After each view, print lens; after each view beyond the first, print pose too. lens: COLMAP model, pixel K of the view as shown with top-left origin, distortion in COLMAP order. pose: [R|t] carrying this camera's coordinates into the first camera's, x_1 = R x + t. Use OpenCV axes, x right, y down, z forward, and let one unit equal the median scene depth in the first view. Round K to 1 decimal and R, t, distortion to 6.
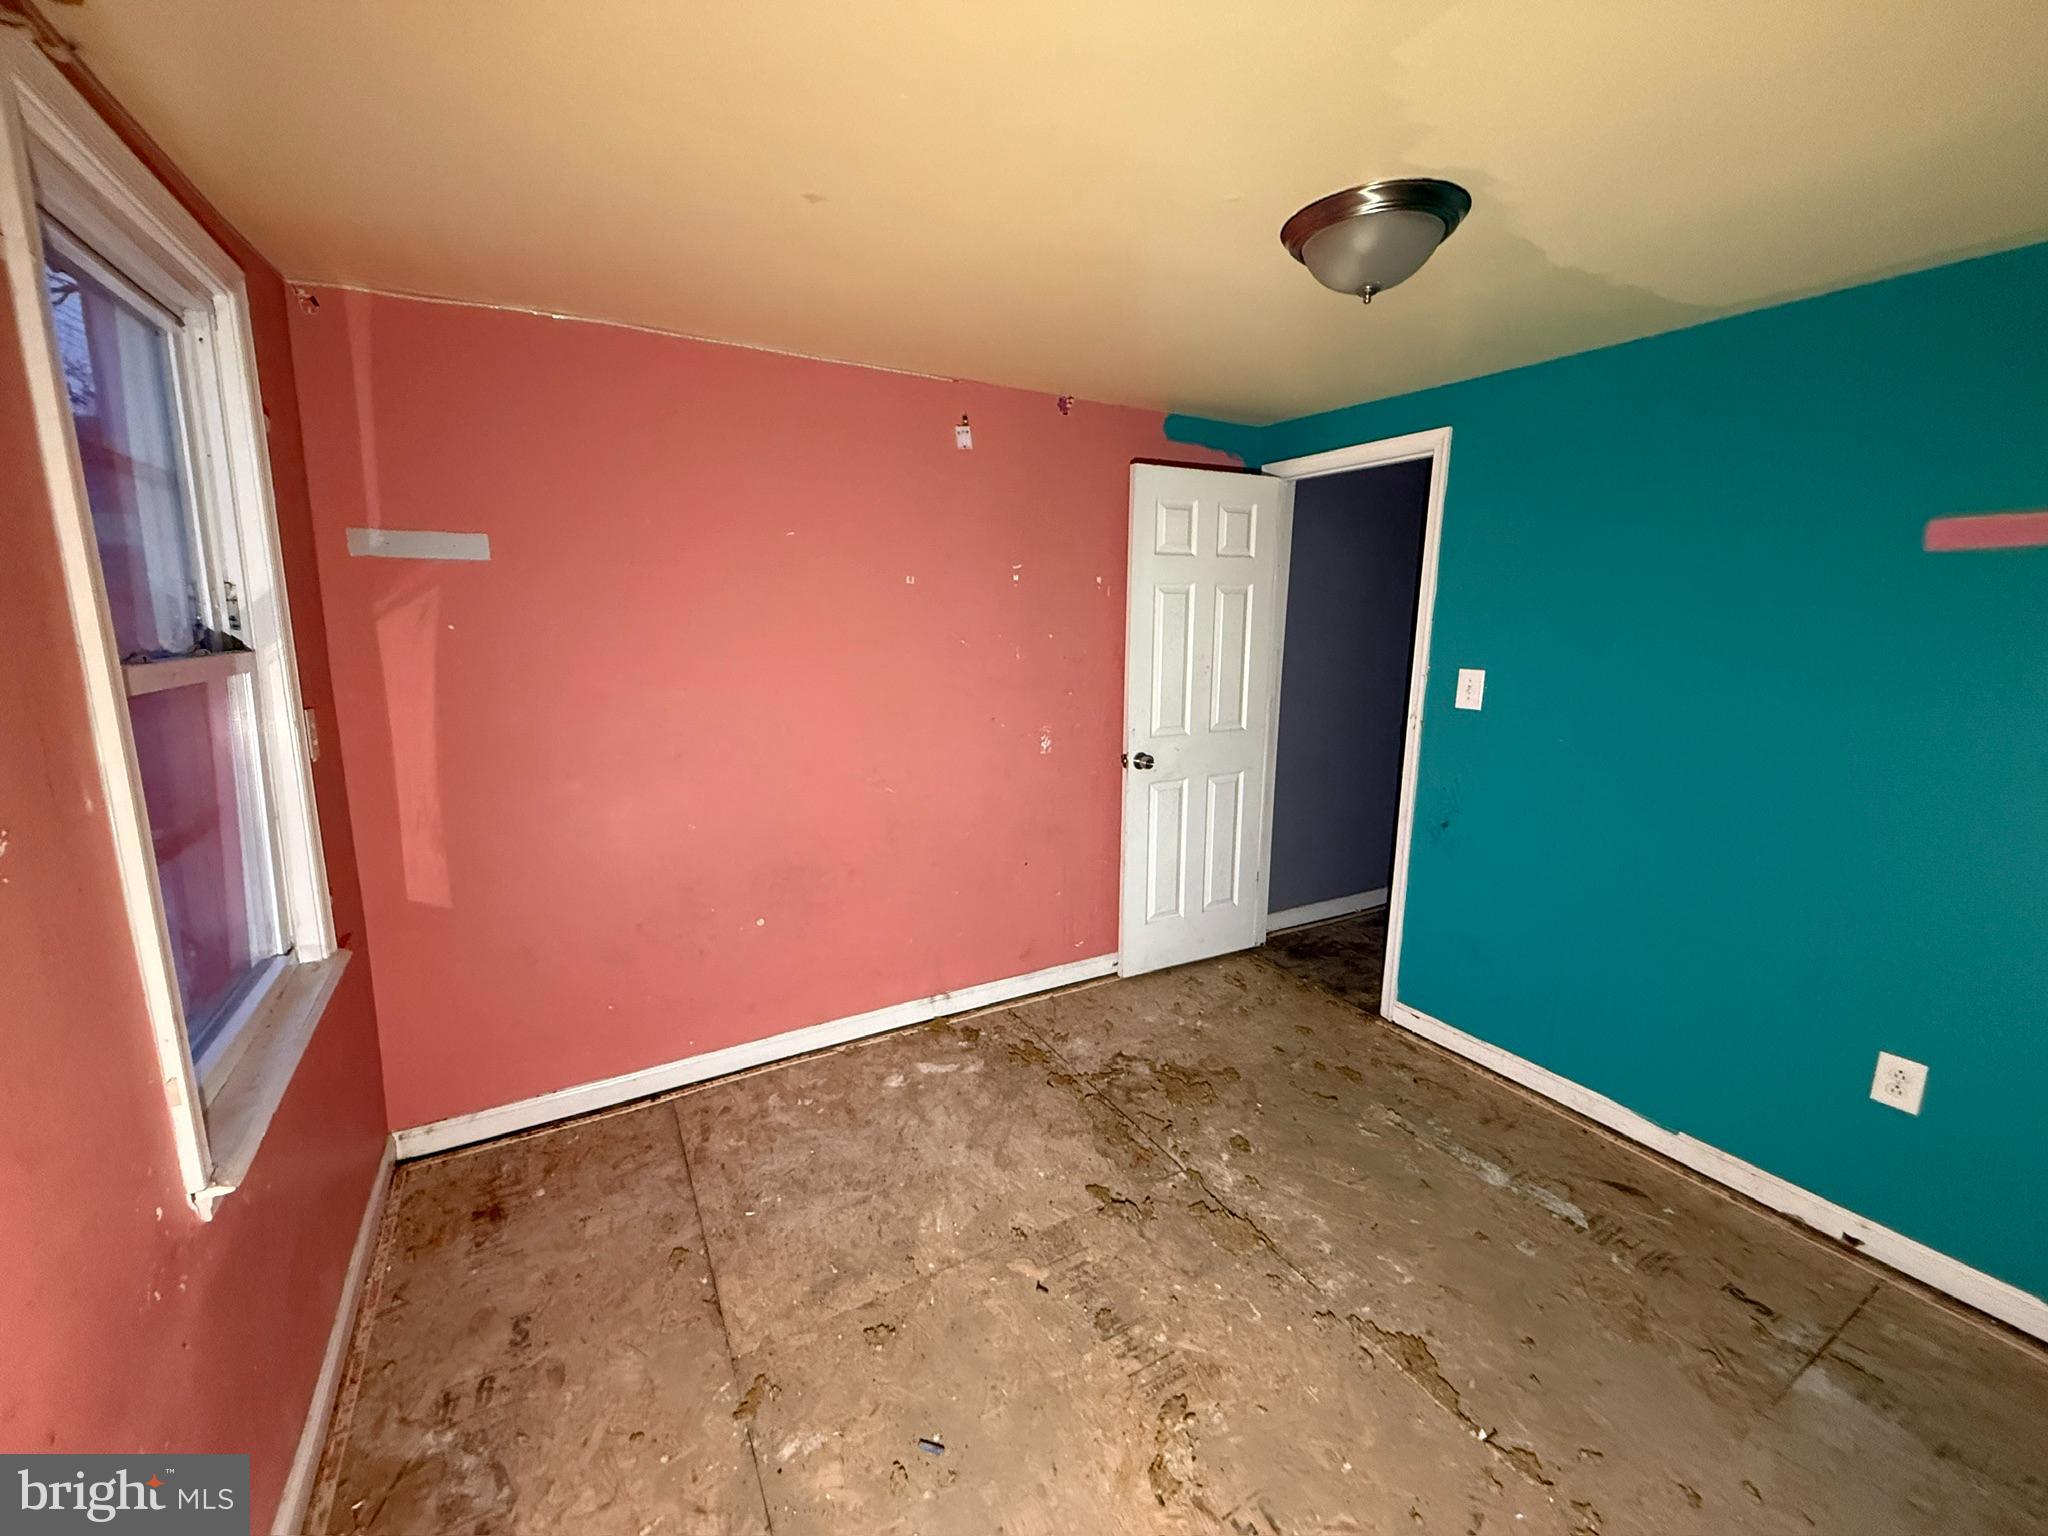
lens RADIAL K [[823.0, 0, 1020.8], [0, 823.0, 755.2], [0, 0, 1]] dist [-0.000146, -0.000021]
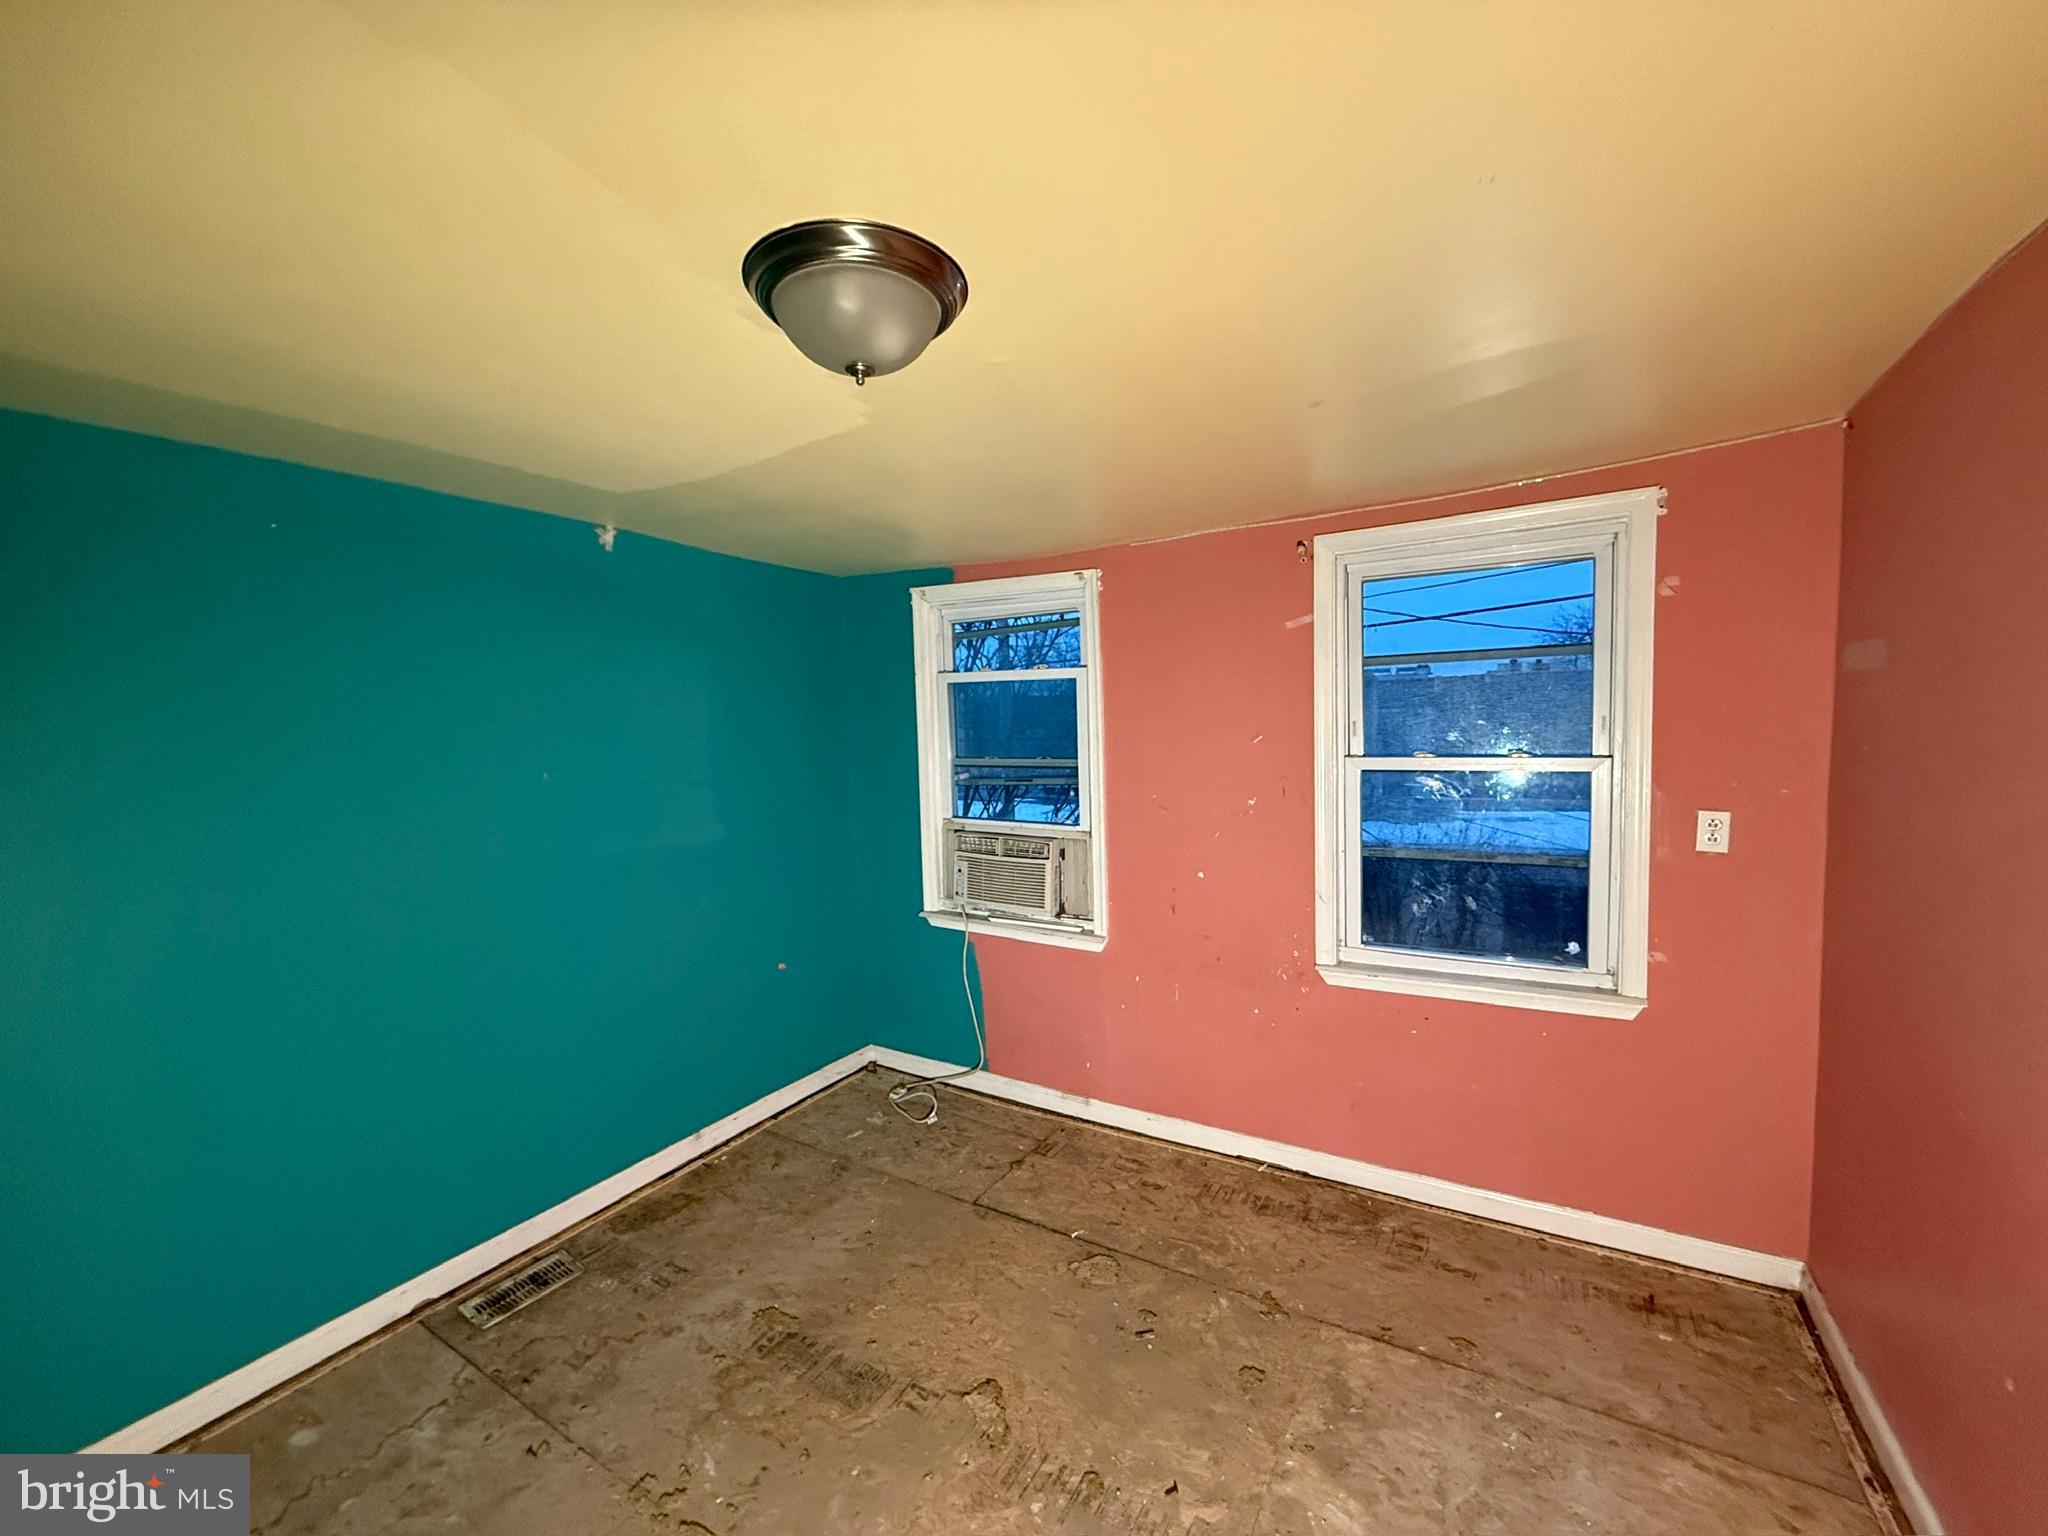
lens RADIAL K [[823.0, 0, 1022.6], [0, 823.0, 771.2], [0, 0, 1]] dist [-0.000146, -0.000021]
pose [[-0.873651, 0.051685, -0.483800, 0.590555], [-0.055796, 0.977139, 0.205148, -0.312057], [0.483343, 0.206222, -0.850795, 1.598360]]
